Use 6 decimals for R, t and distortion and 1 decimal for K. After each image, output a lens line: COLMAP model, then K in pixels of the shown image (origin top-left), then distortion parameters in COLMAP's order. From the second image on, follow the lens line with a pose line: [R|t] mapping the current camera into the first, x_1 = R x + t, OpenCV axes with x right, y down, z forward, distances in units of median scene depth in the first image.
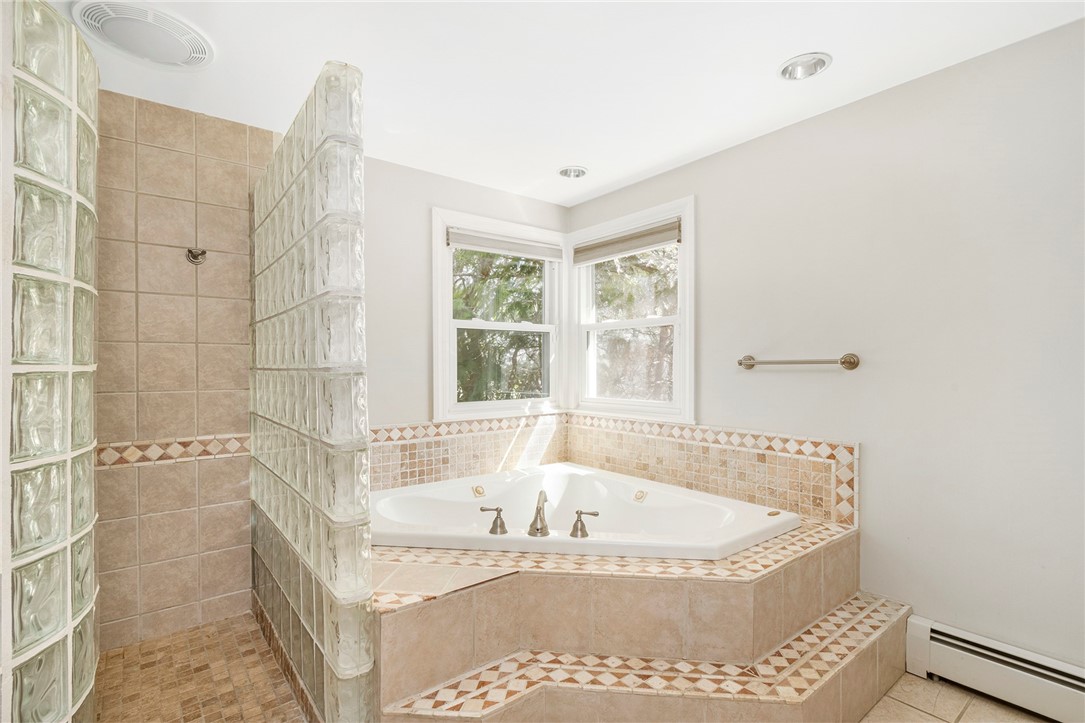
lens RADIAL K [[515.1, 0, 541.6], [0, 515.1, 365.7], [0, 0, 1]] dist [-0.000175, -0.001341]
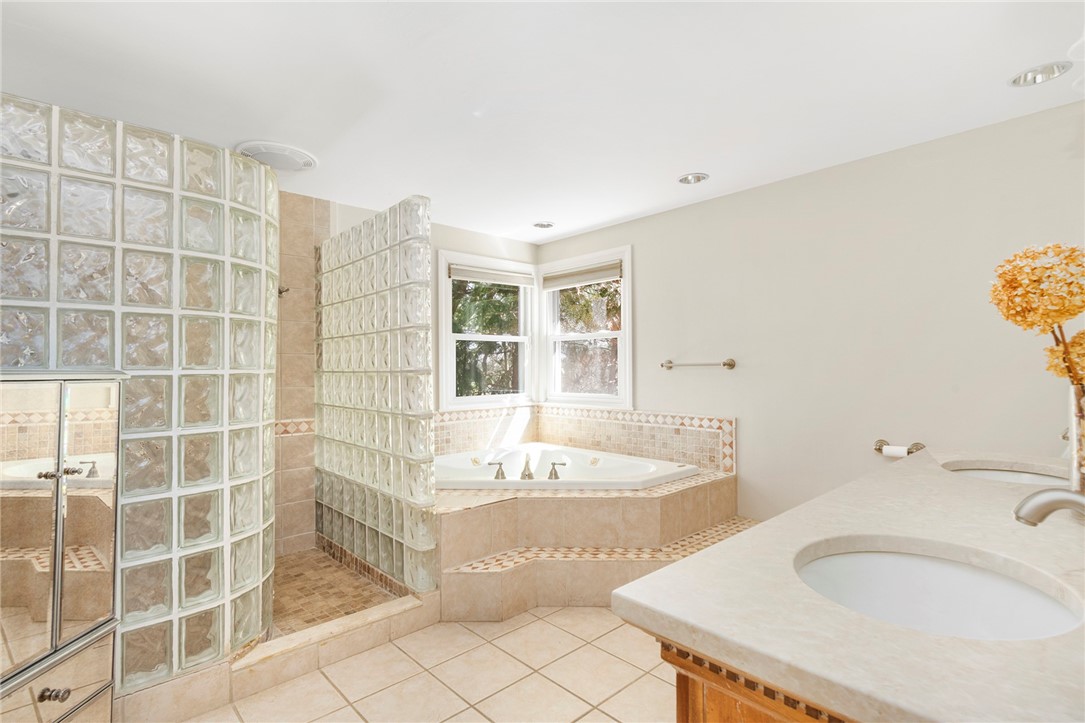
lens RADIAL K [[515.1, 0, 543.5], [0, 515.1, 360.3], [0, 0, 1]] dist [-0.000175, -0.001341]
pose [[0.996522, -0.004938, 0.083185, -0.069553], [0.006292, 0.999852, -0.016026, 0.001714], [-0.083094, 0.016494, 0.996405, -0.445837]]
